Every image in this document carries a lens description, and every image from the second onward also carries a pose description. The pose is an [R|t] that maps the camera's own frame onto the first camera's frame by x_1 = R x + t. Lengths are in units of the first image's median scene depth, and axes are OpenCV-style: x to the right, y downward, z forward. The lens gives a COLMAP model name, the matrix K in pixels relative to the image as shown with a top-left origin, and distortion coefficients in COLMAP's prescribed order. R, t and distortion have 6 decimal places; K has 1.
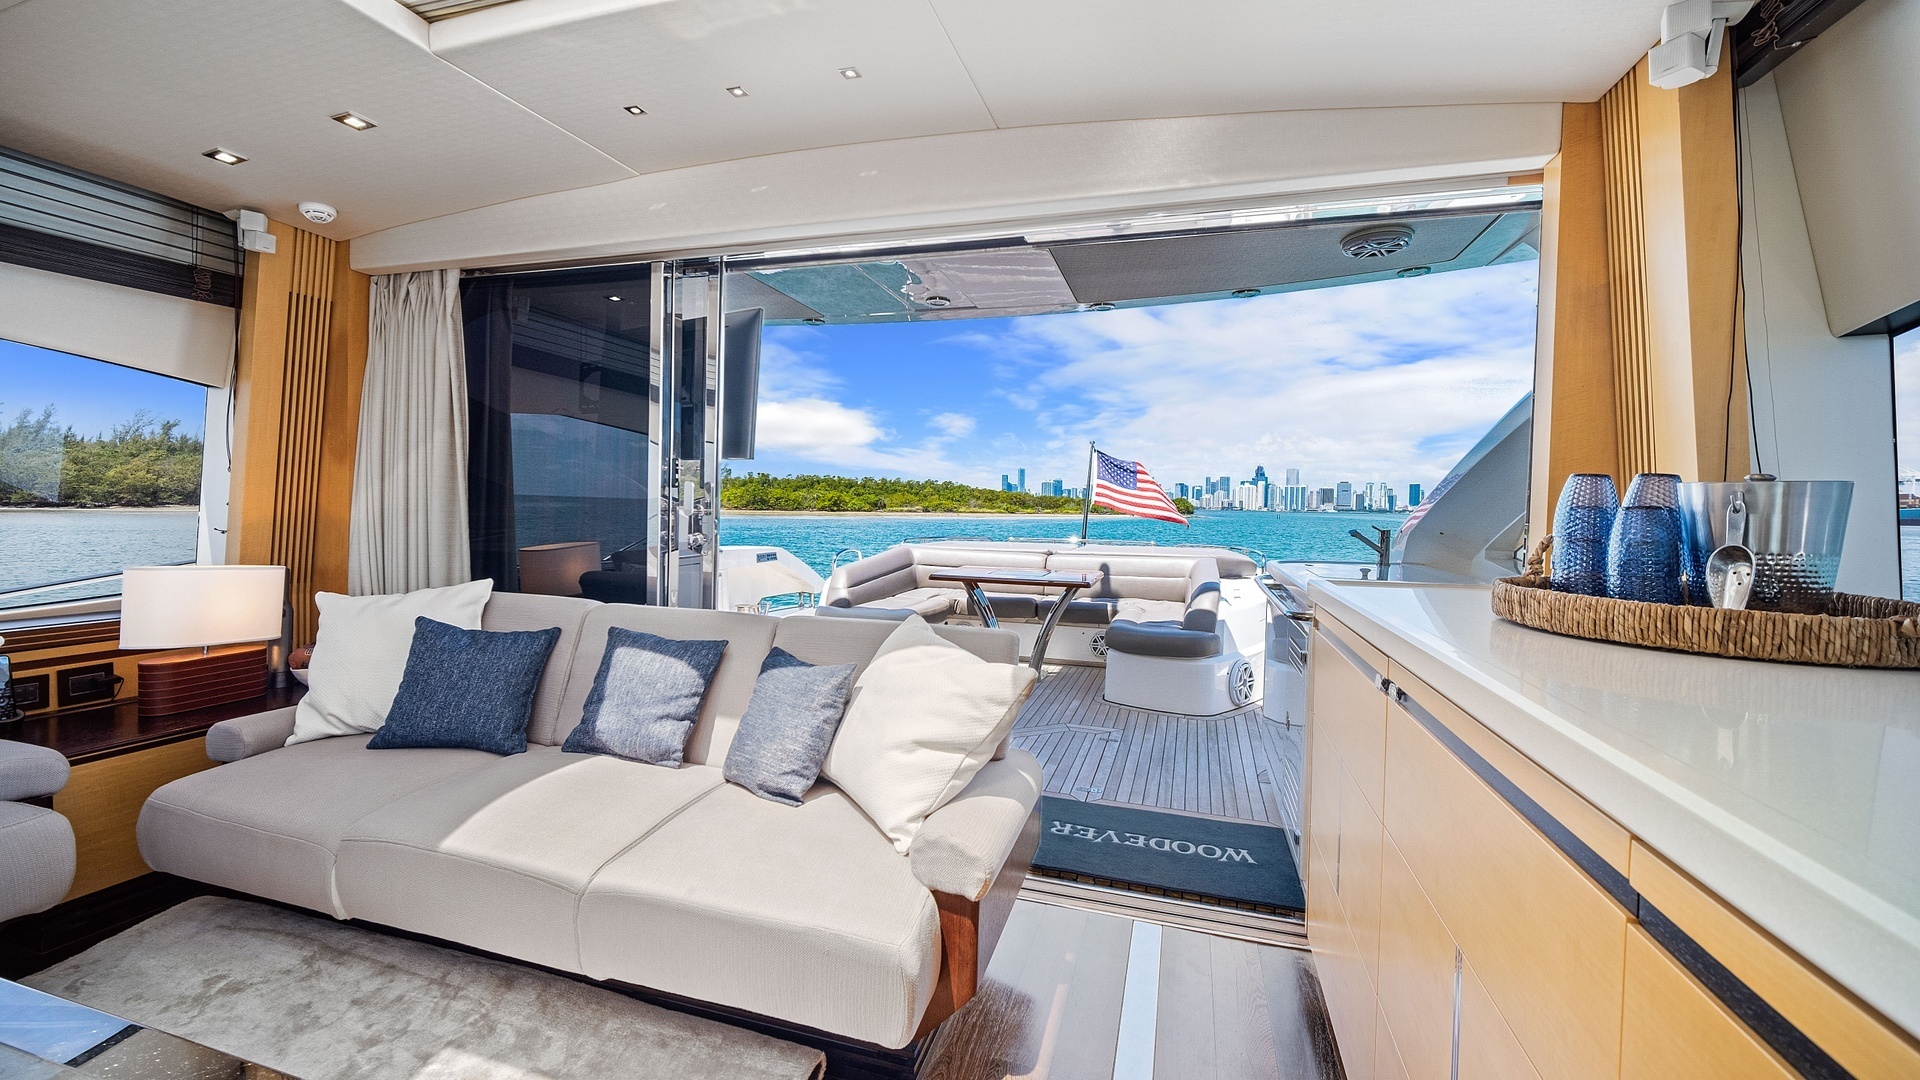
lens RADIAL K [[757.8, 0, 956.9], [0, 757.8, 522.2], [0, 0, 1]] dist [-0.001953, 0.000687]
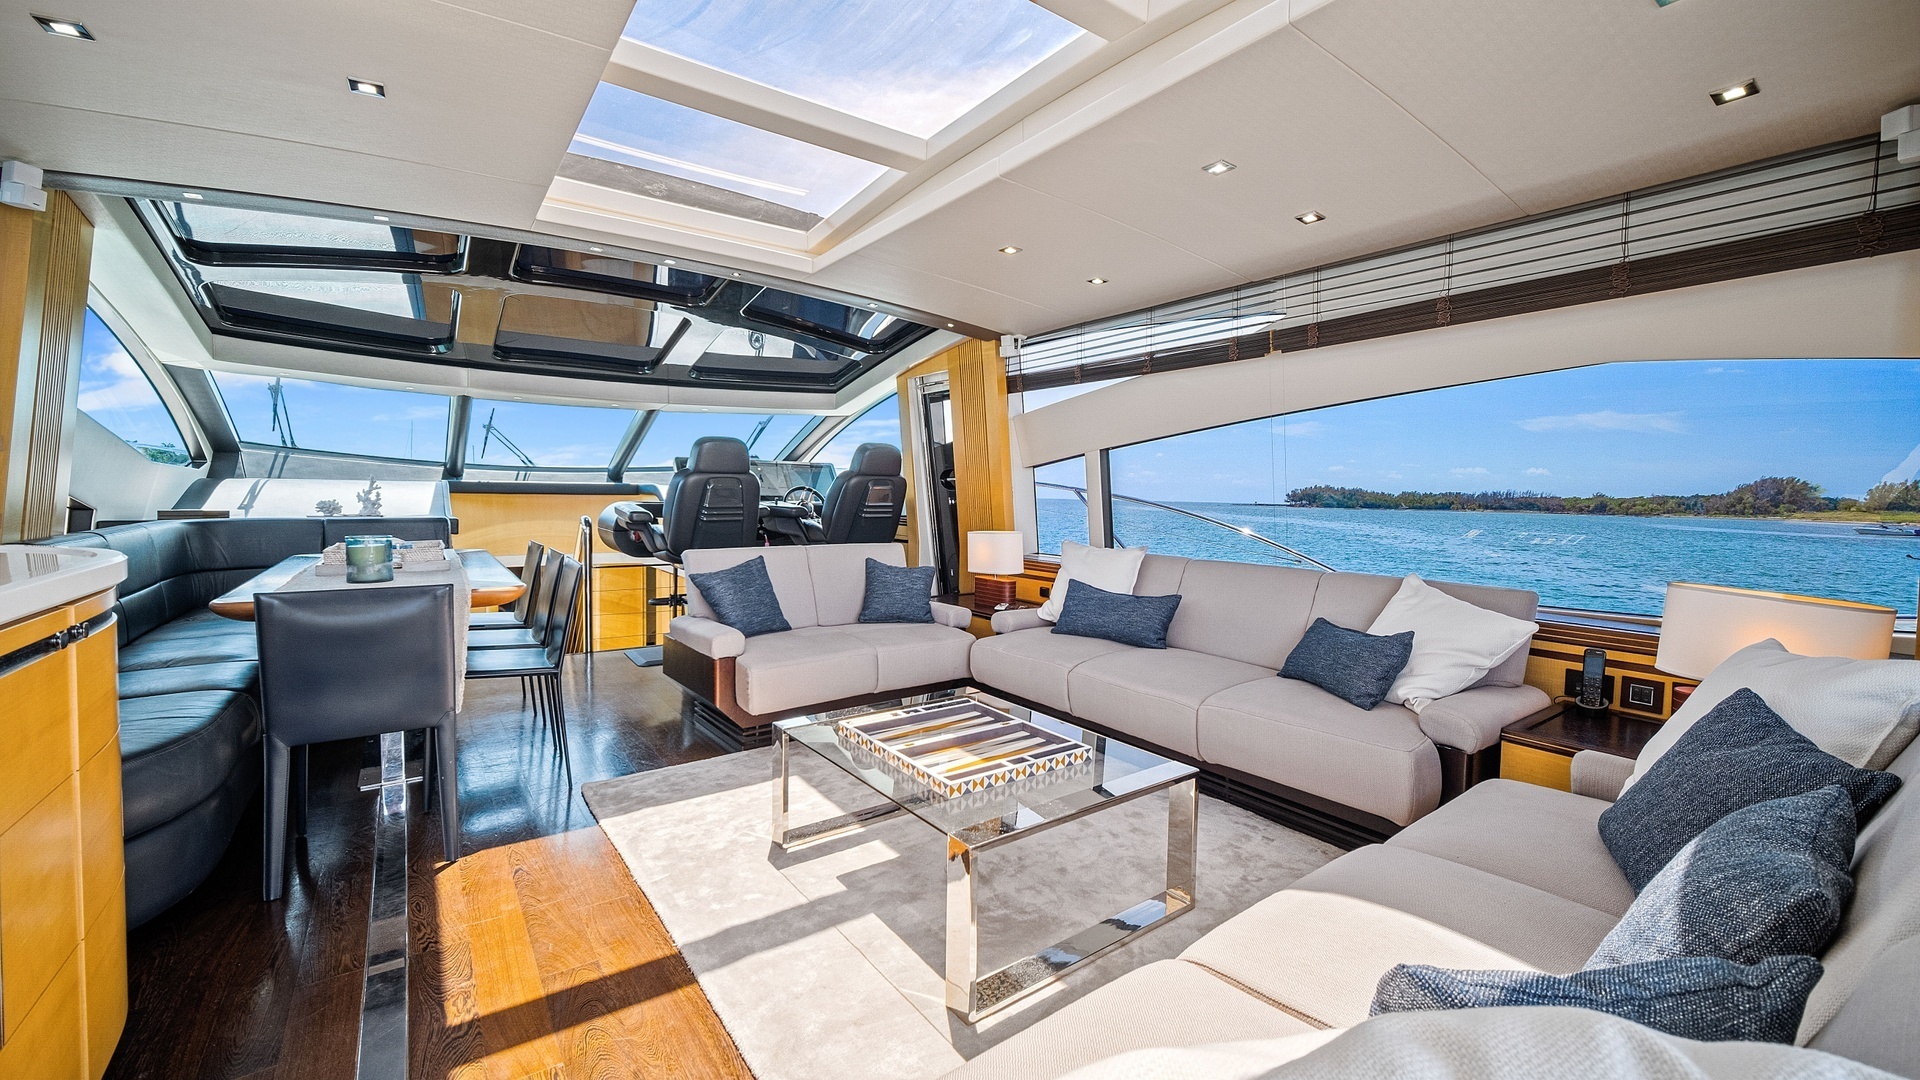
lens RADIAL K [[757.8, 0, 956.9], [0, 757.8, 522.2], [0, 0, 1]] dist [-0.001953, 0.000687]
pose [[-0.596949, -0.005441, -0.802261, 0.170173], [-0.054183, 0.997967, 0.033549, 0.001568], [0.800447, 0.063496, -0.596030, 0.730462]]
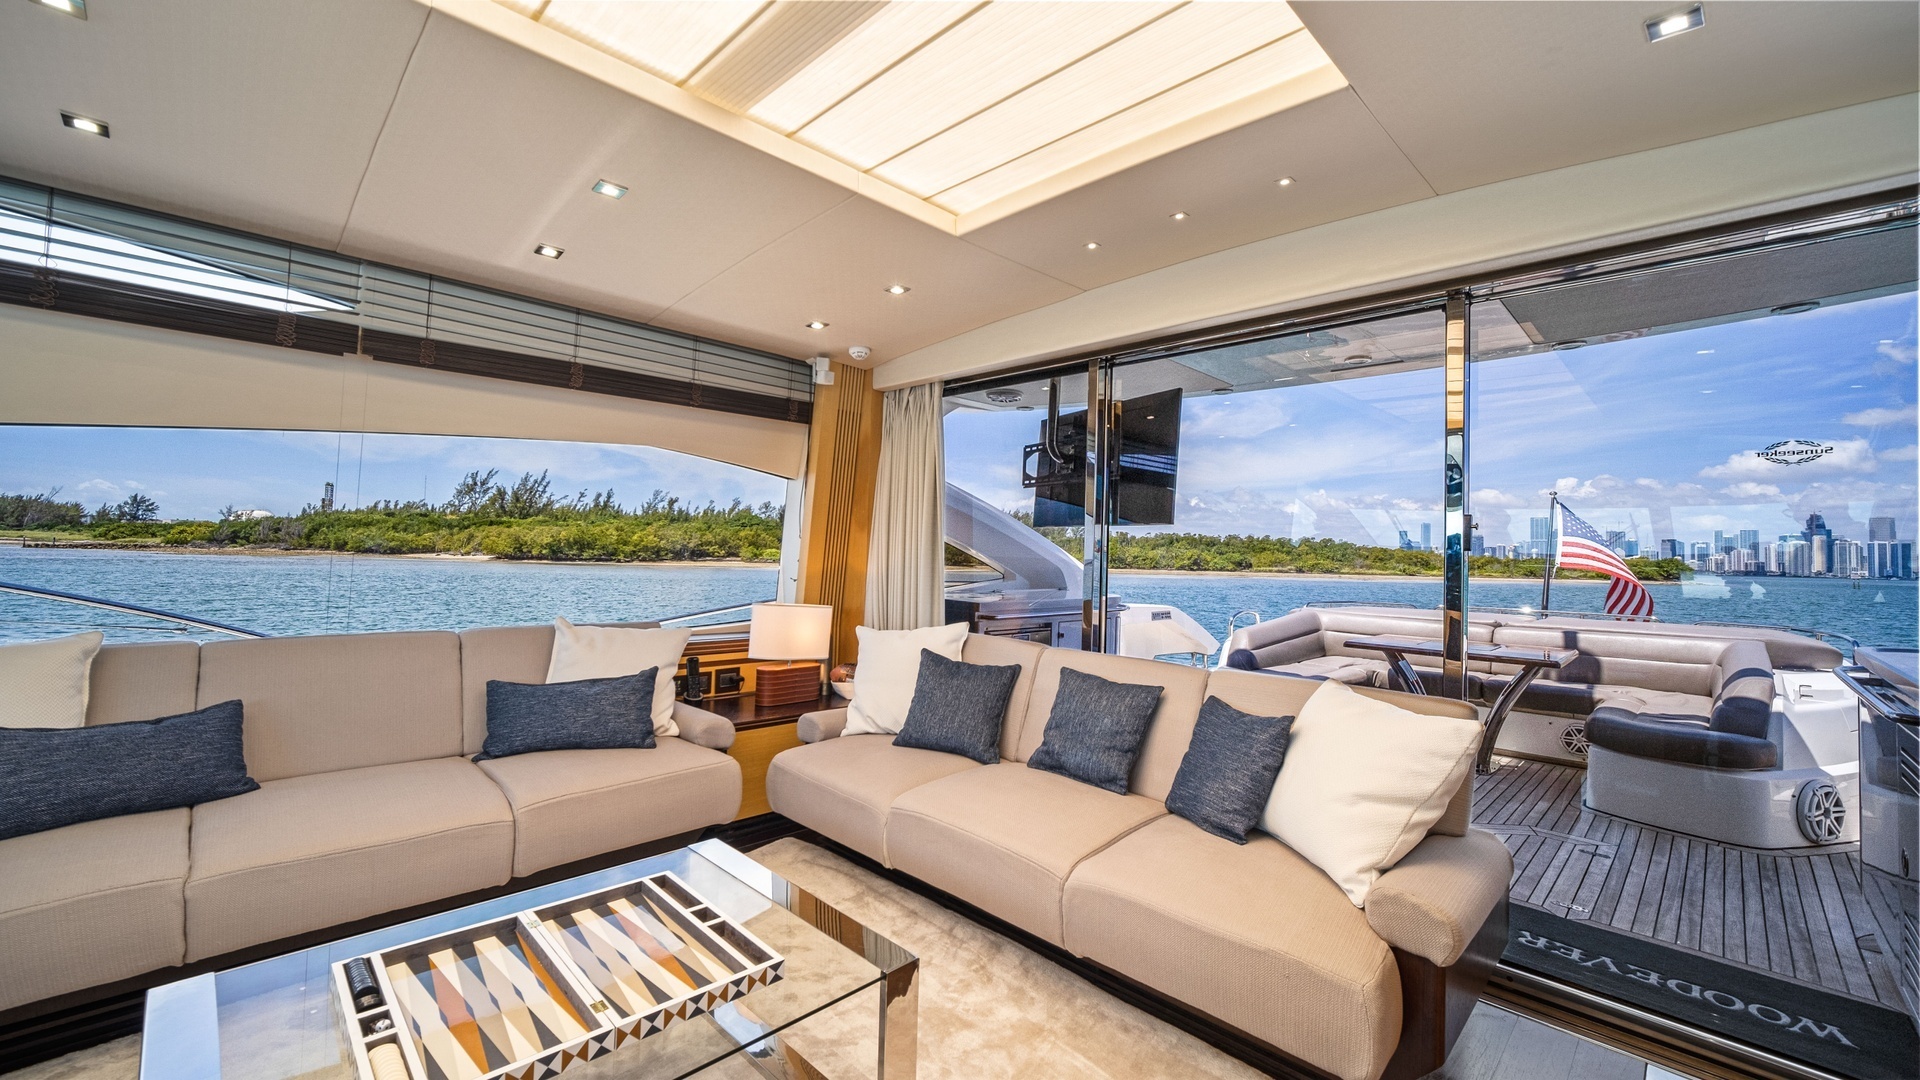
lens RADIAL K [[757.8, 0, 956.9], [0, 757.8, 522.2], [0, 0, 1]] dist [-0.001953, 0.000687]
pose [[0.883430, -0.015597, -0.468303, -0.034456], [-0.020922, 0.997136, -0.072677, 0.000676], [0.468096, 0.074002, 0.880574, -0.120454]]
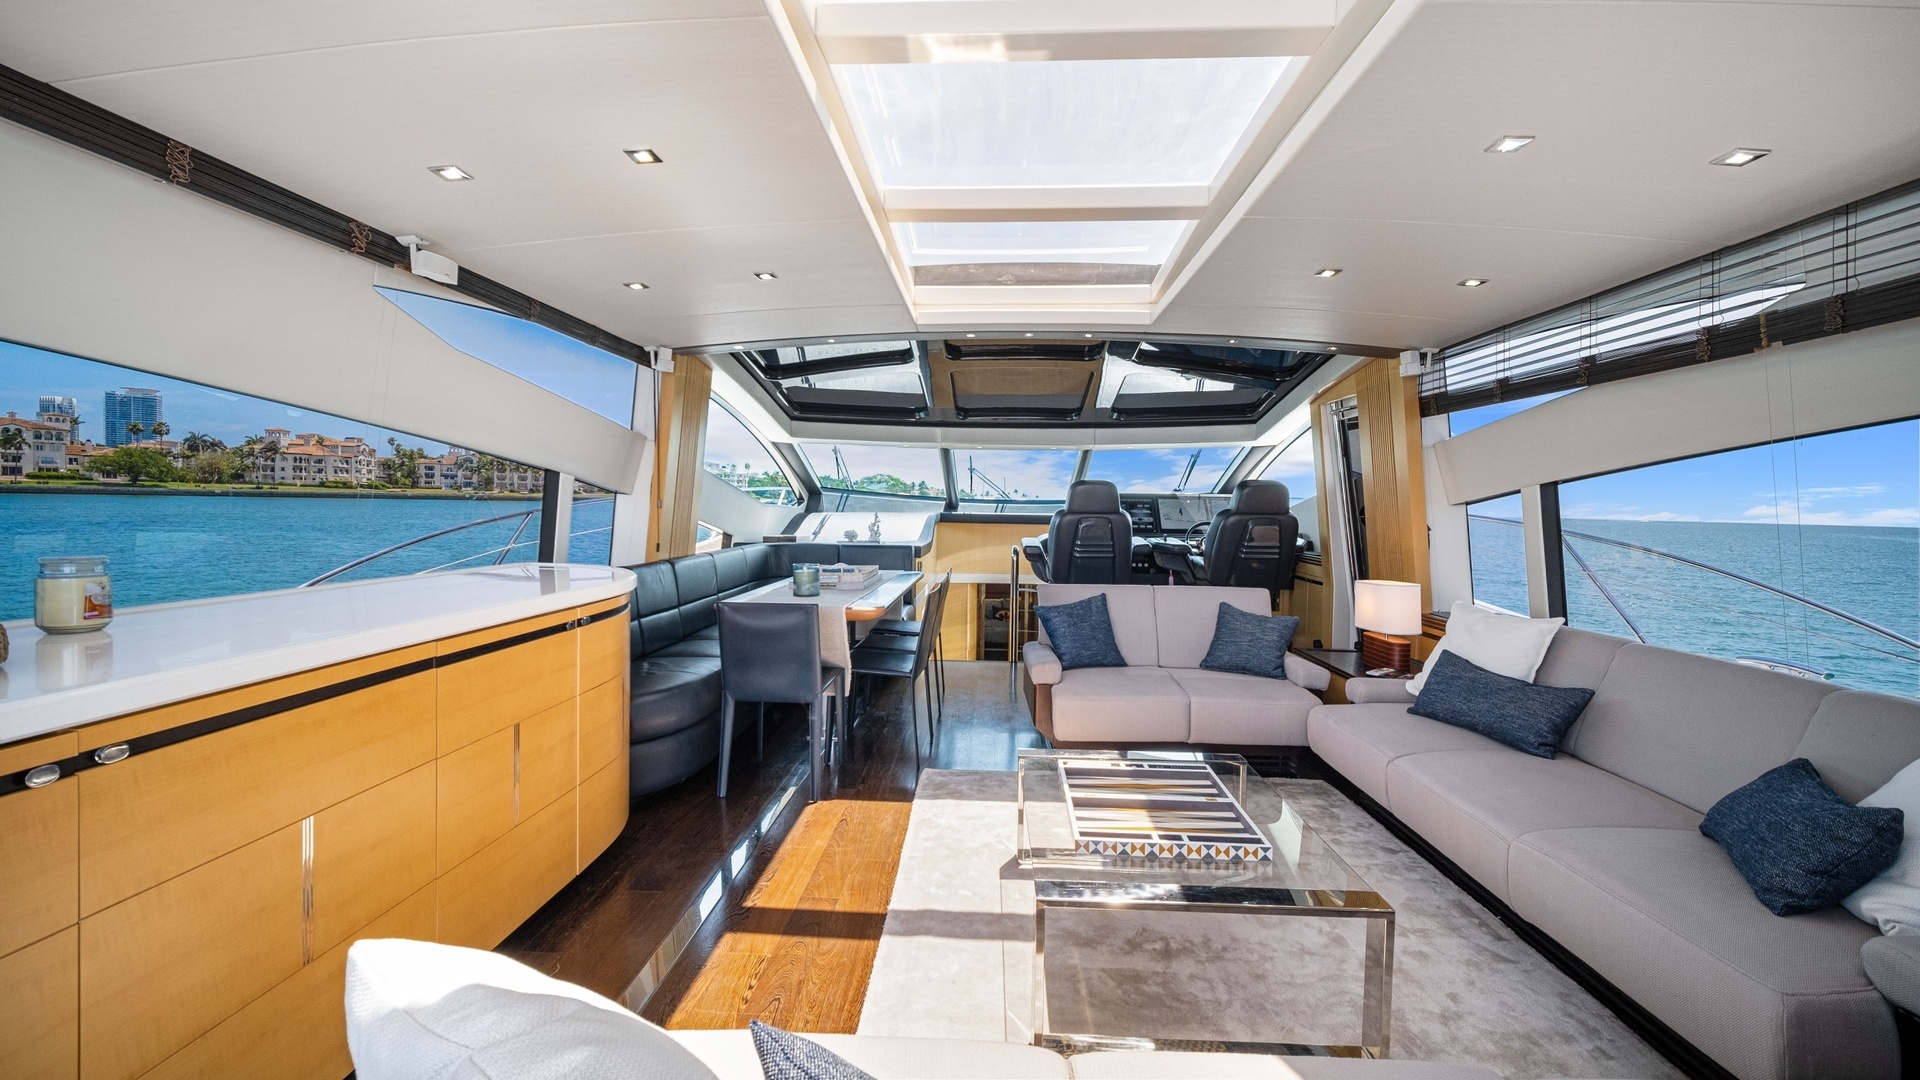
lens RADIAL K [[757.8, 0, 956.9], [0, 757.8, 522.2], [0, 0, 1]] dist [-0.001953, 0.000687]
pose [[-0.967967, -0.037015, -0.248333, -0.089795], [-0.049685, 0.997753, 0.044947, -0.065856], [0.246112, 0.055846, -0.967631, 0.989222]]
